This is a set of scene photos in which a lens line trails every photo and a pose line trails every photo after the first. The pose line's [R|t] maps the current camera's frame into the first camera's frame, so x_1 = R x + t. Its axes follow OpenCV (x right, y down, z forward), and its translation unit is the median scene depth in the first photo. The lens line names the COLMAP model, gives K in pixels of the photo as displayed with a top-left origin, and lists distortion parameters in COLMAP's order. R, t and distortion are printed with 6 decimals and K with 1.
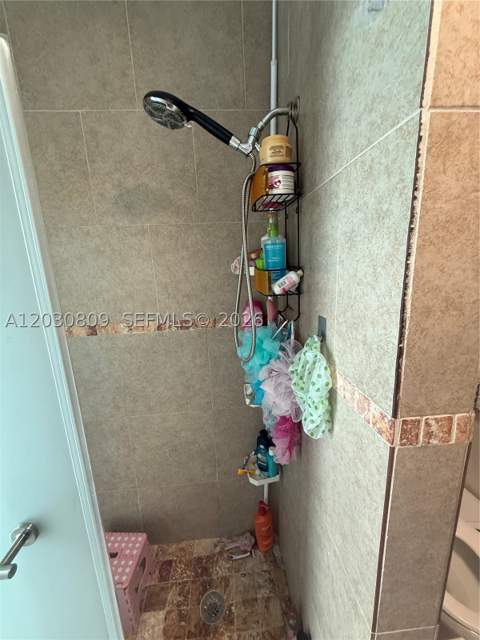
lens RADIAL K [[257.2, 0, 240.0], [0, 257.2, 320.0], [0, 0, 1]] dist [-0.001115, -0.000035]
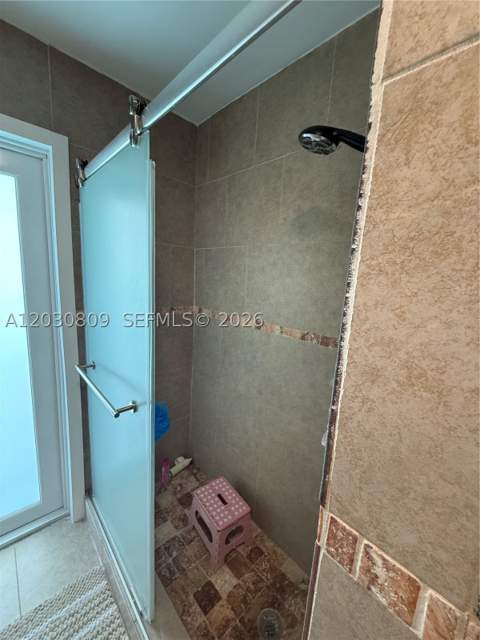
lens RADIAL K [[257.2, 0, 240.0], [0, 257.2, 320.0], [0, 0, 1]] dist [-0.001115, -0.000035]
pose [[0.627646, 0.212132, -0.749040, 0.883214], [-0.253591, 0.965392, 0.060912, -0.107978], [0.736039, 0.151718, 0.659719, 0.269542]]
